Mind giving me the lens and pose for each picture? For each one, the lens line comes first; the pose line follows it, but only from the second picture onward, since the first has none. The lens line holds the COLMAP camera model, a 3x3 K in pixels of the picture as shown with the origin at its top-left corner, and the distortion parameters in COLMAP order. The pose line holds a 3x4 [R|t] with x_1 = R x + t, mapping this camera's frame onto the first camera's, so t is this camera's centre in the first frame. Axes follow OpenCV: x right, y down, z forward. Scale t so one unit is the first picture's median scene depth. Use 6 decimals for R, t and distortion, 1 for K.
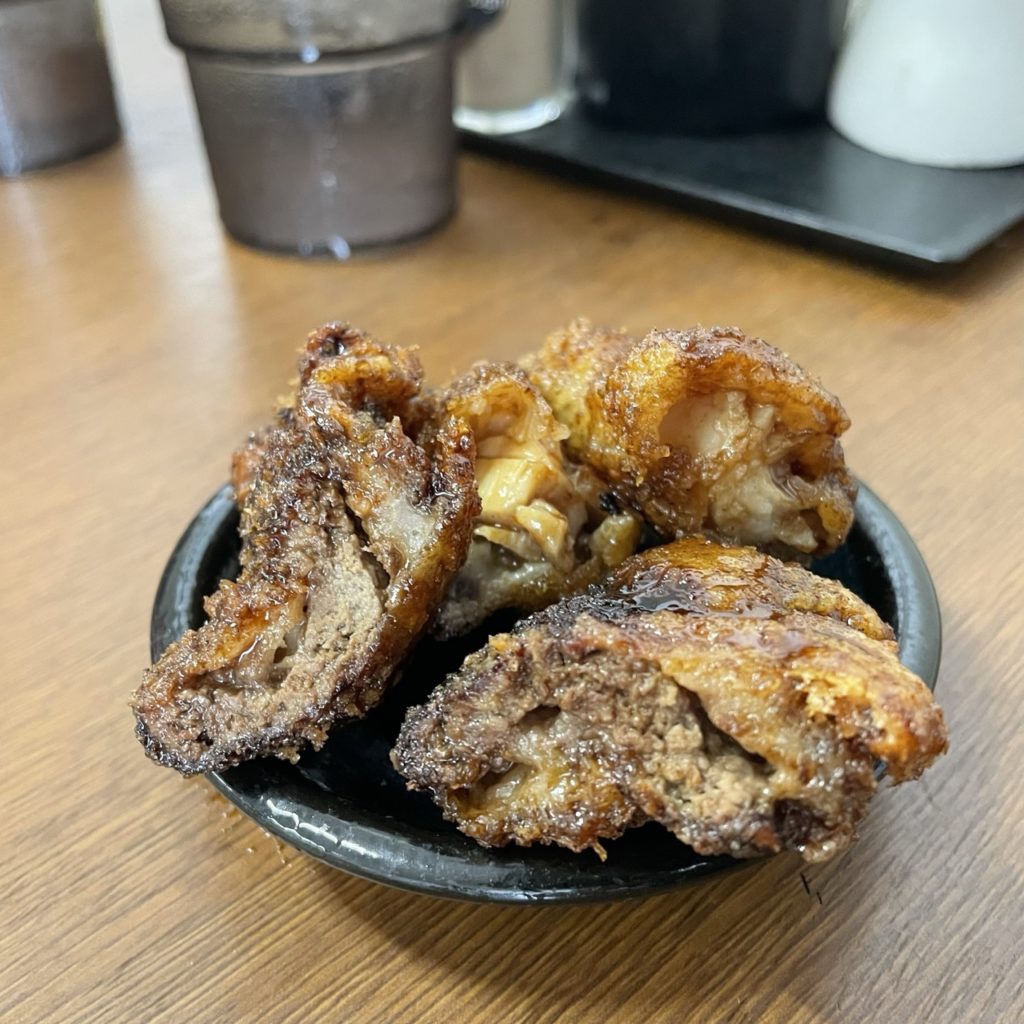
lens RADIAL K [[1076.0, 0, 512.0], [0, 1076.0, 512.0], [0, 0, 1]] dist [0.013207, -0.002555]
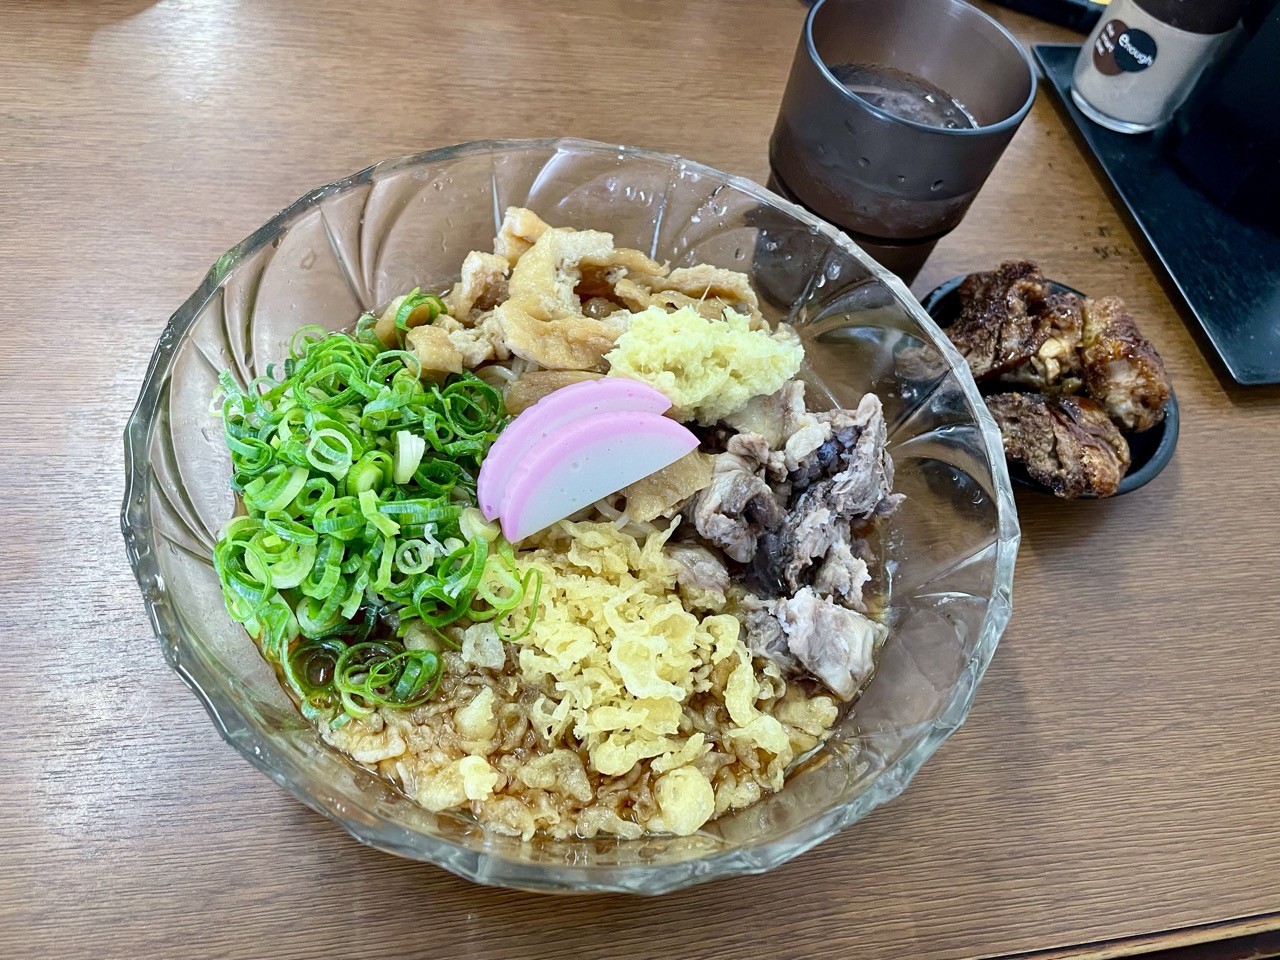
lens RADIAL K [[1004.2, 0, 649.8], [0, 1004.2, 484.2], [0, 0, 1]] dist [0.030666, -0.000676]
pose [[0.796081, 0.577606, -0.180628, -0.181530], [-0.486592, 0.788363, 0.376448, -0.268355], [0.359839, -0.211791, 0.908659, -2.172983]]
